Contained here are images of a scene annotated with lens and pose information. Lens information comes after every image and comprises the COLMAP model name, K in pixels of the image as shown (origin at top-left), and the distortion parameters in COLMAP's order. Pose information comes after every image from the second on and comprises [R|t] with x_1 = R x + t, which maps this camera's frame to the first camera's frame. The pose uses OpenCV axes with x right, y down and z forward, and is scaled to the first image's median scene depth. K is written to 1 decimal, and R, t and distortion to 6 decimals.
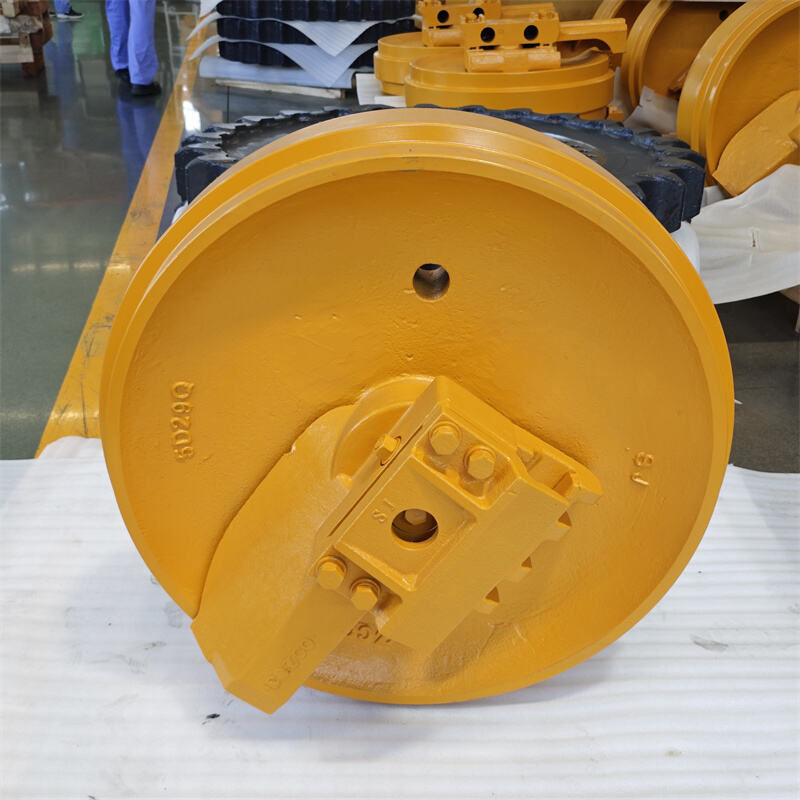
lens RADIAL K [[1011.7, 0, 415.2], [0, 1011.7, 398.3], [0, 0, 1]] dist [0.004582, -0.027800]
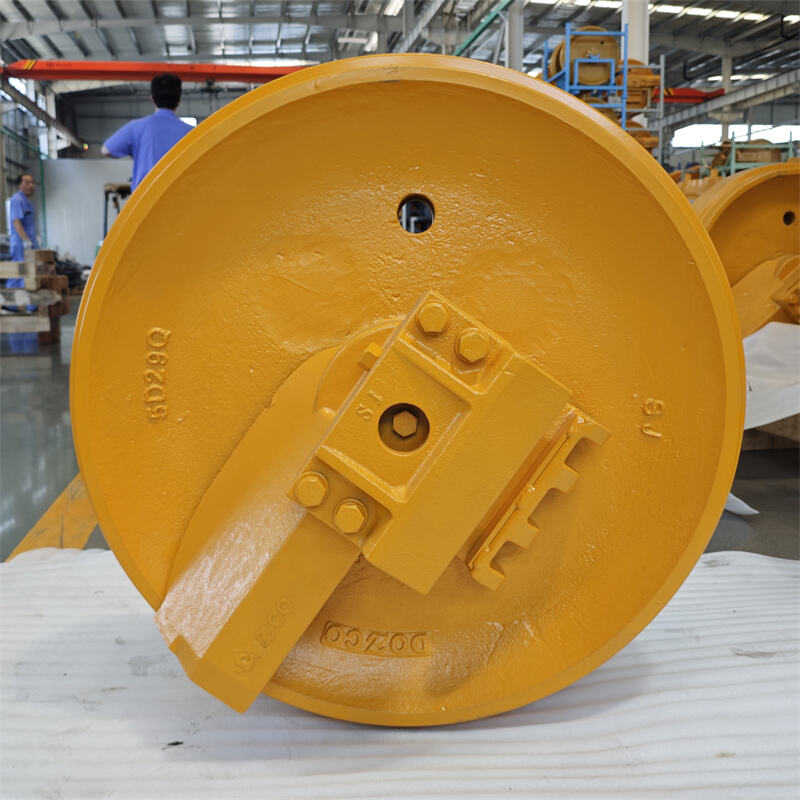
lens RADIAL K [[1005.8, 0, 397.6], [0, 1005.8, 384.0], [0, 0, 1]] dist [0.025173, -0.085859]
pose [[0.999492, -0.028515, -0.014223, 0.006580], [0.022280, 0.944471, -0.327839, 0.323949], [0.022782, 0.327356, 0.944627, 0.115681]]
